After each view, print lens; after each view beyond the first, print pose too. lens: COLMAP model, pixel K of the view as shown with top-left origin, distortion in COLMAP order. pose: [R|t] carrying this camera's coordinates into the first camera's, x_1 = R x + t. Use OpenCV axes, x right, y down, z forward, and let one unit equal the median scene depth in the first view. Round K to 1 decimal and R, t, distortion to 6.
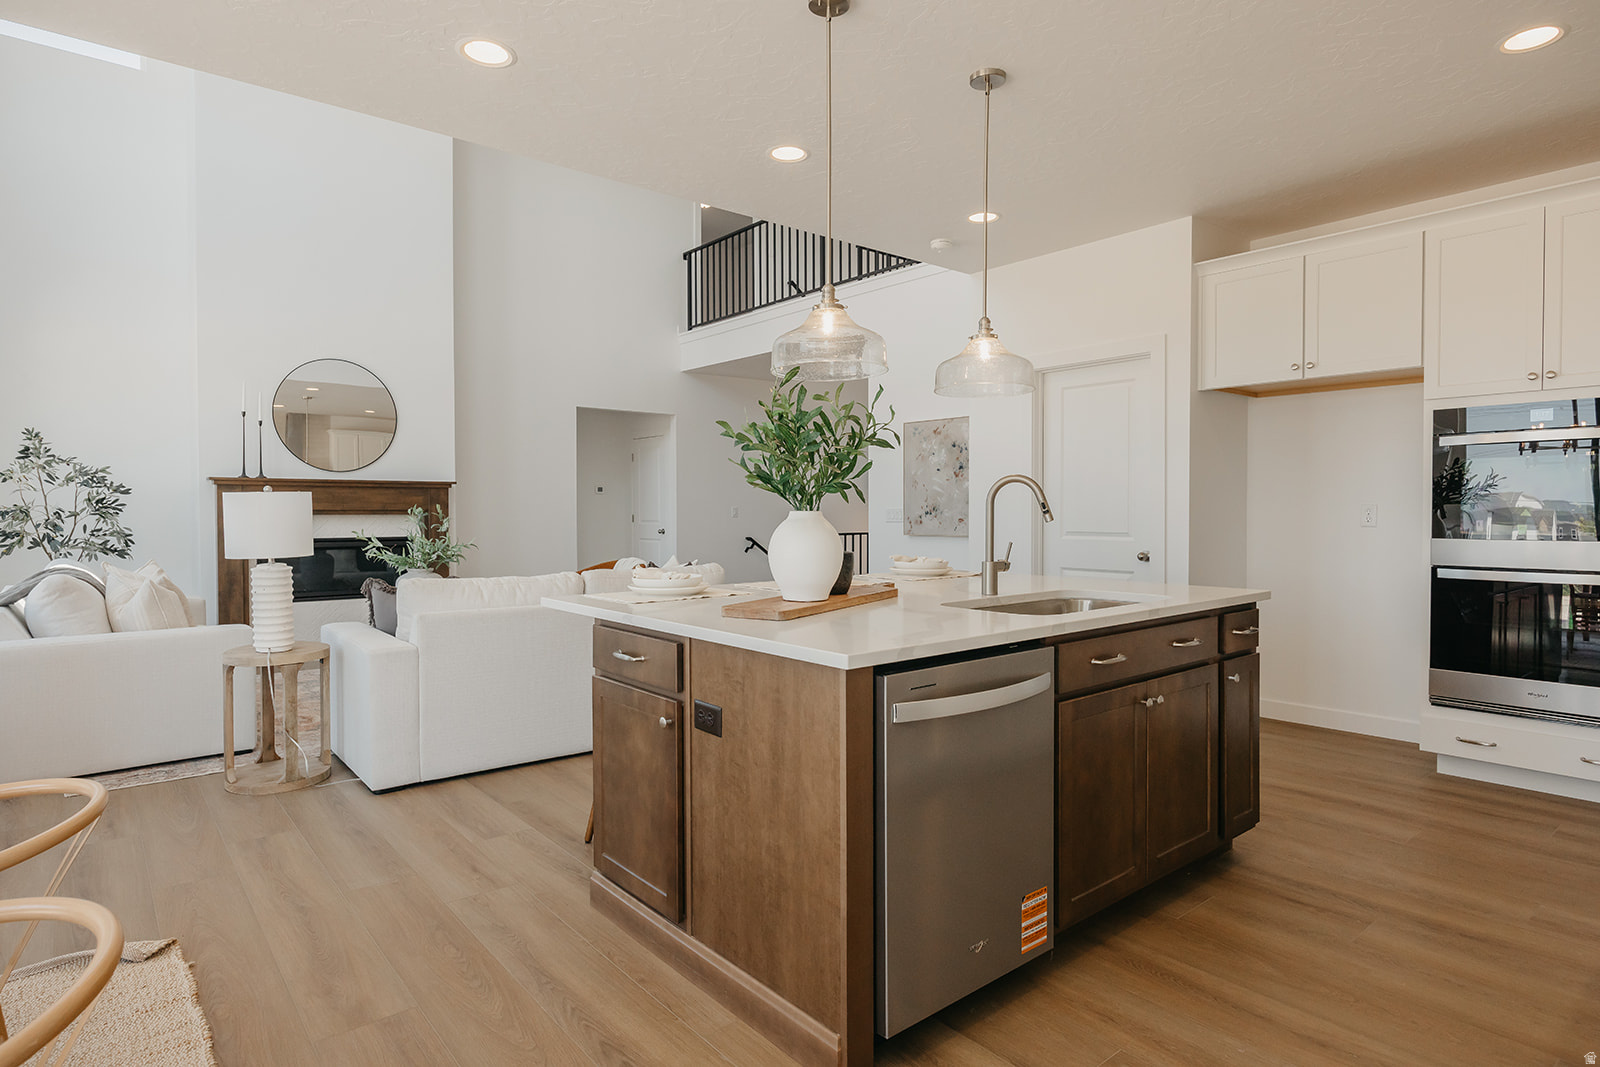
lens RADIAL K [[879.1, 0, 800.0], [0, 879.1, 533.5], [0, 0, 1]] dist [-0.000298, -0.000301]
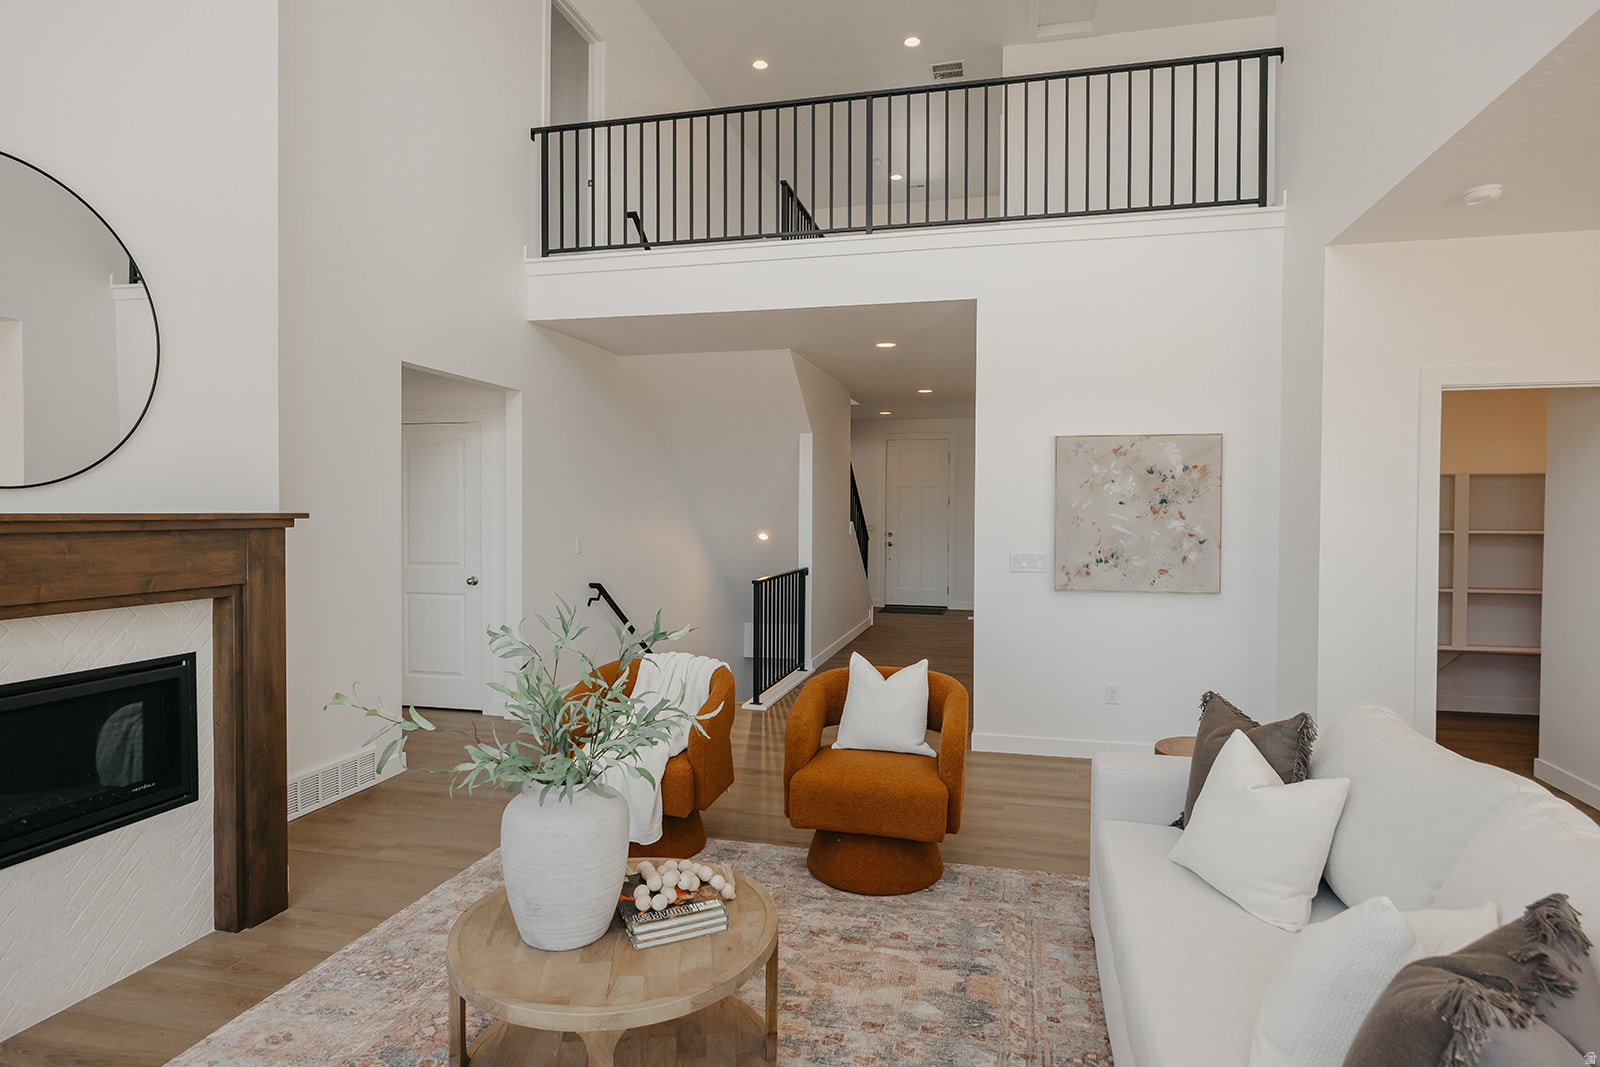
lens RADIAL K [[882.8, 0, 800.0], [0, 882.8, 533.5], [0, 0, 1]] dist [-0.004328, -0.001874]
pose [[0.798888, -0.011676, 0.601367, -0.455971], [0.011718, 0.999924, 0.003847, -0.047568], [-0.601366, 0.003973, 0.798964, 0.510975]]
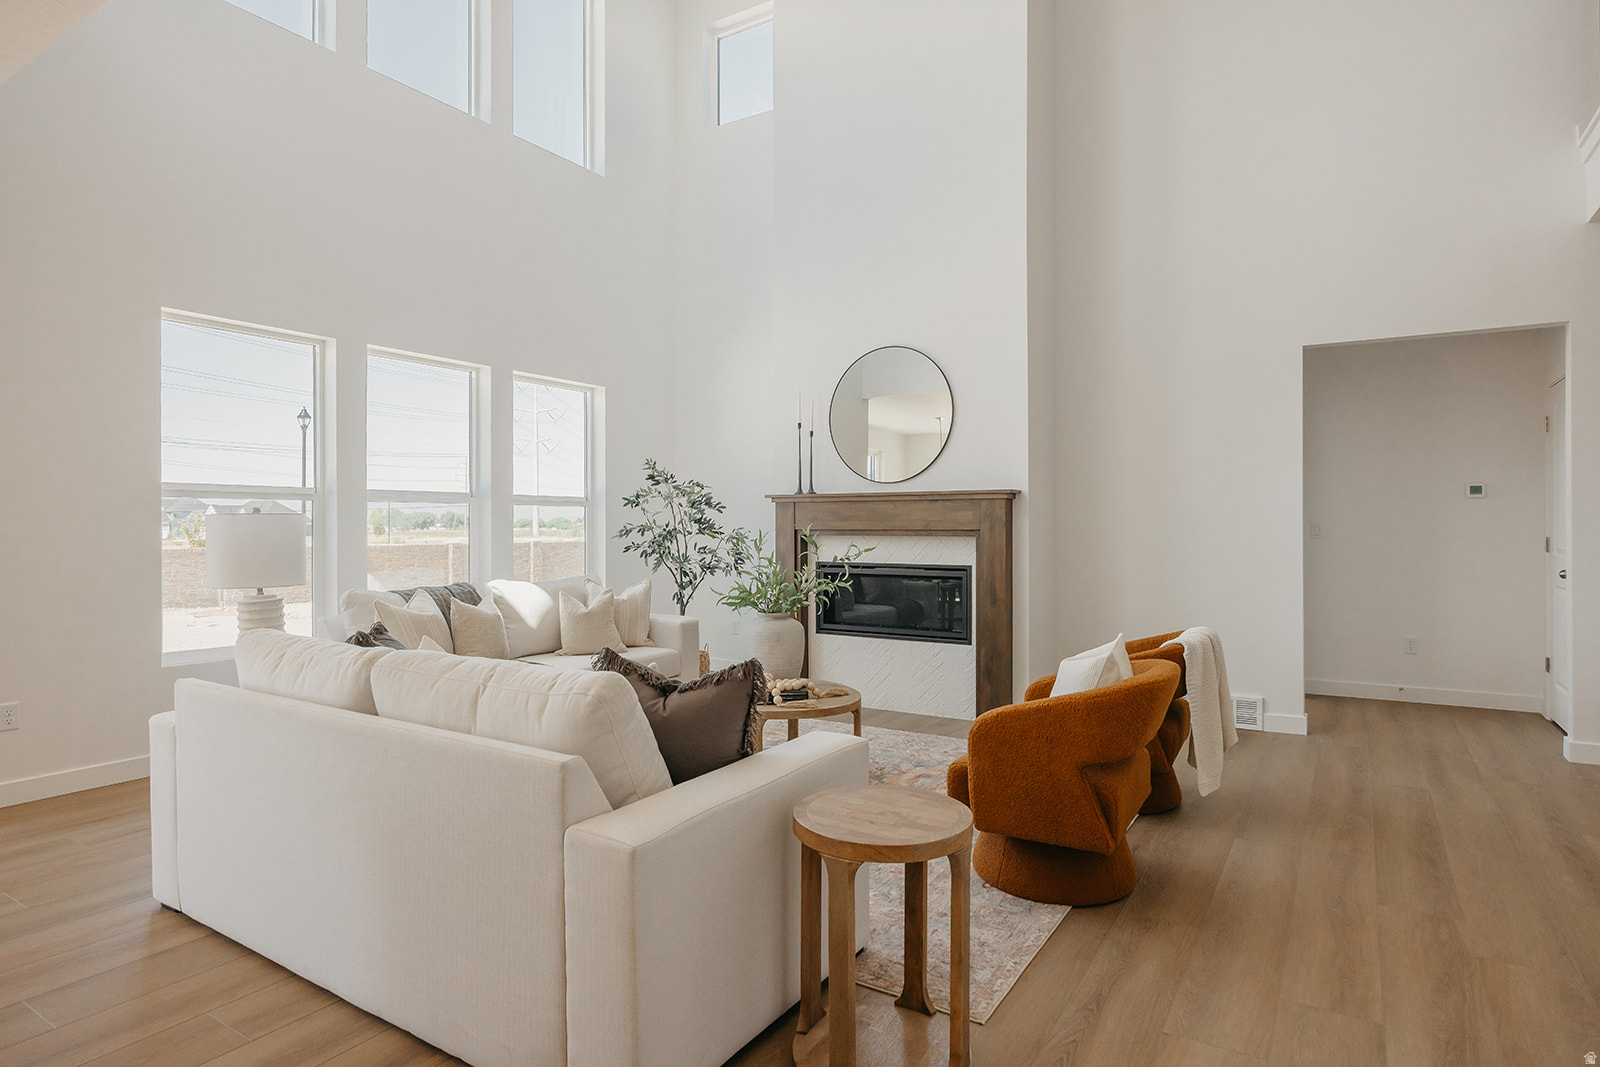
lens RADIAL K [[869.1, 0, 809.2], [0, 869.1, 524.2], [0, 0, 1]] dist [-0.004087, -0.000630]
pose [[0.321345, 0.001555, -0.946961, 0.213003], [-0.023861, 0.999694, -0.006456, -0.022553], [0.946662, 0.024670, 0.321283, 0.626535]]
